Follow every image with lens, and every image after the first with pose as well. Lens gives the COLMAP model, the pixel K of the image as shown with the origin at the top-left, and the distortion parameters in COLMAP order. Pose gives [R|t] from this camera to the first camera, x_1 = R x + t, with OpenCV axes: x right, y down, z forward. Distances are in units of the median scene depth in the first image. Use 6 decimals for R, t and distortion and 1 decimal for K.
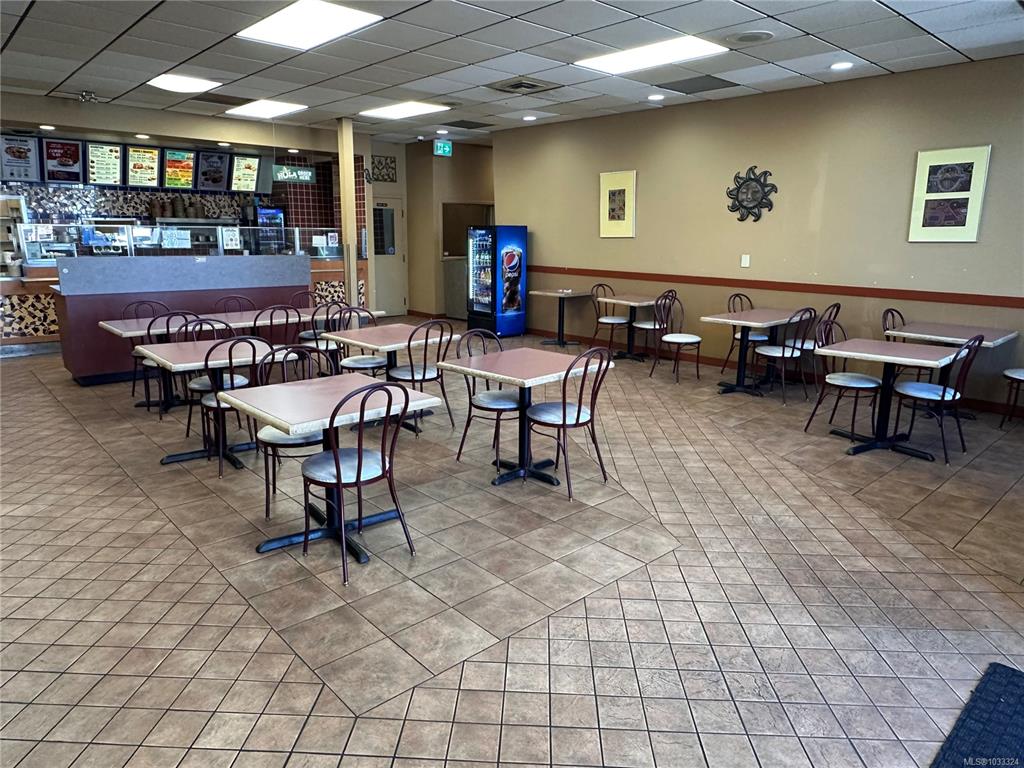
lens RADIAL K [[662.5, 0, 512.1], [0, 662.5, 391.1], [0, 0, 1]] dist [-0.006295, -0.002958]
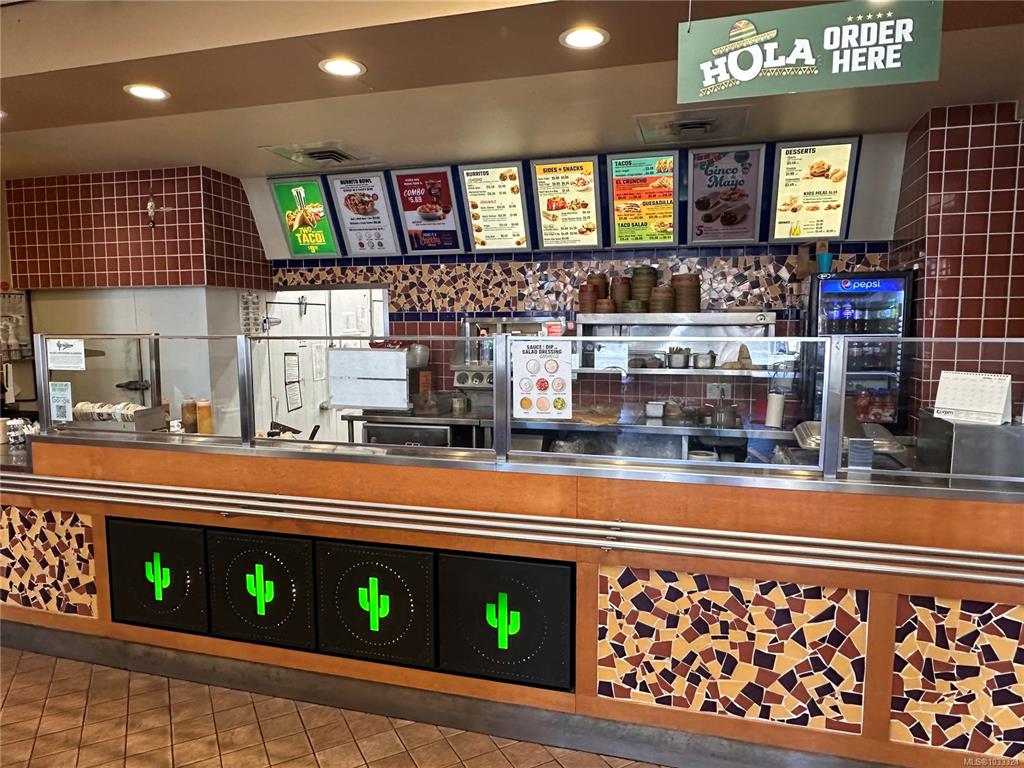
lens RADIAL K [[662.5, 0, 512.1], [0, 662.5, 391.1], [0, 0, 1]] dist [-0.006295, -0.002958]
pose [[0.522708, 0.064885, -0.850039, -0.193254], [-0.190272, 0.980827, -0.042134, -0.196044], [0.831007, 0.183762, 0.525032, 0.785776]]
